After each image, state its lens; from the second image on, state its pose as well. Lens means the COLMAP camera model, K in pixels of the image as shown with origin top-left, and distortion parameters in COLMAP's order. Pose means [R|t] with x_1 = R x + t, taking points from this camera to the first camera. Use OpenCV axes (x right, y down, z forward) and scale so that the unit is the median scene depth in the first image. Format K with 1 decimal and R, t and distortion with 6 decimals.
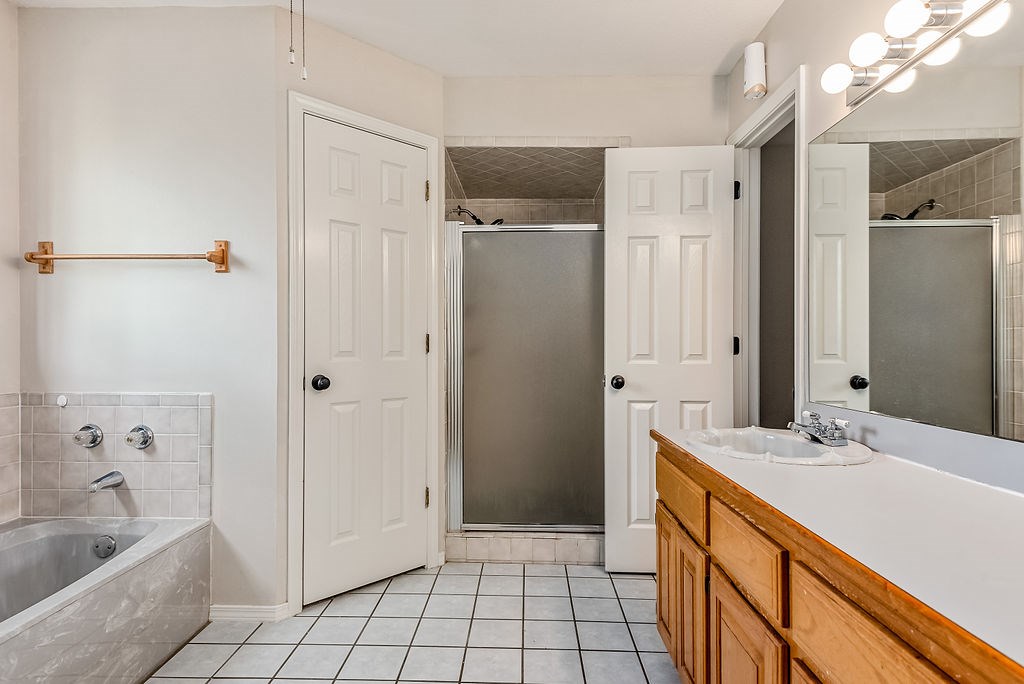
lens RADIAL K [[556.0, 0, 511.7], [0, 556.0, 347.6], [0, 0, 1]] dist [0.027191, -0.011116]
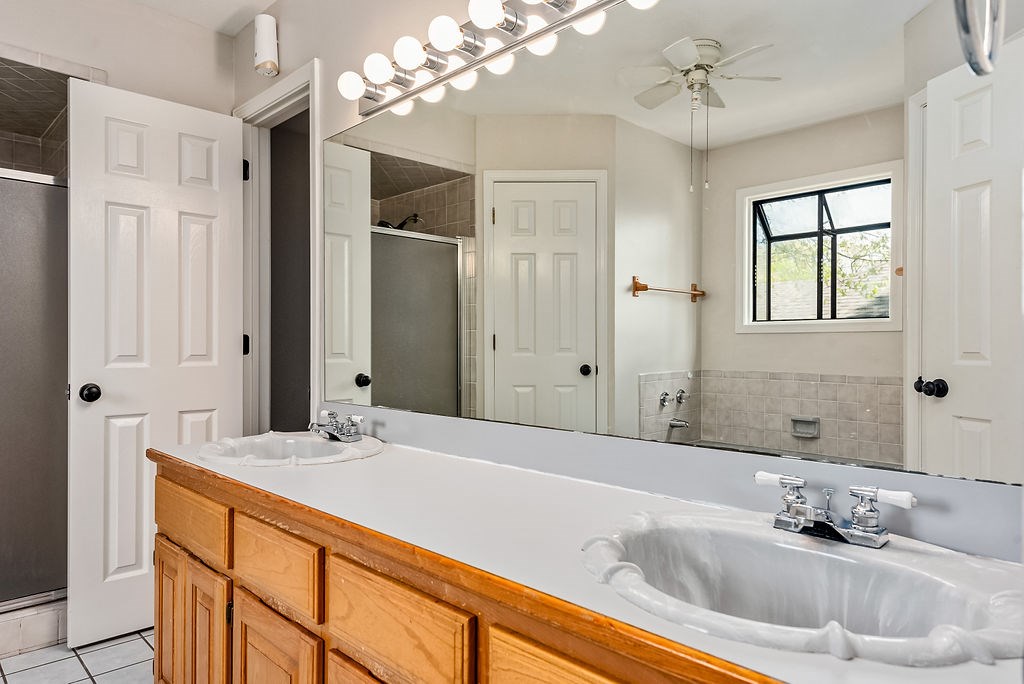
lens RADIAL K [[661.3, 0, 511.4], [0, 661.3, 352.5], [0, 0, 1]] dist [0.026463, -0.000009]
pose [[0.682968, -0.006369, 0.730421, -0.094010], [0.000215, 0.999964, 0.008518, 0.000497], [-0.730449, -0.005661, 0.682944, -0.040054]]
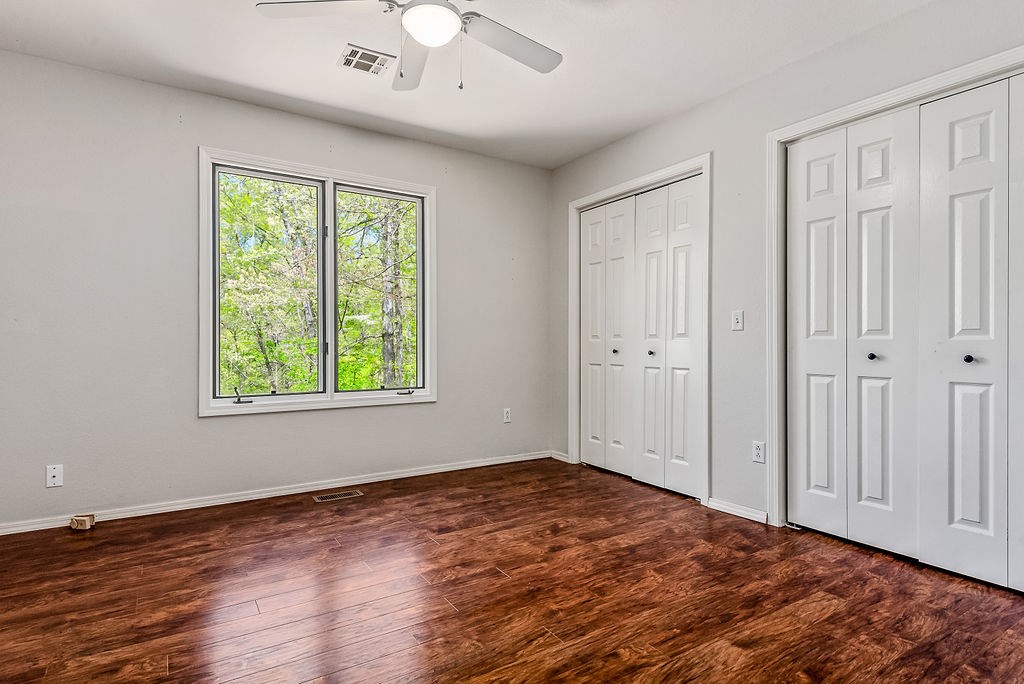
lens RADIAL K [[556.0, 0, 514.2], [0, 556.0, 332.3], [0, 0, 1]] dist [0.027191, -0.011116]
pose [[0.594825, -0.005218, -0.803838, 0.978483], [0.018434, 0.999805, 0.007150, -0.004944], [0.803644, -0.019070, 0.594805, -0.137099]]
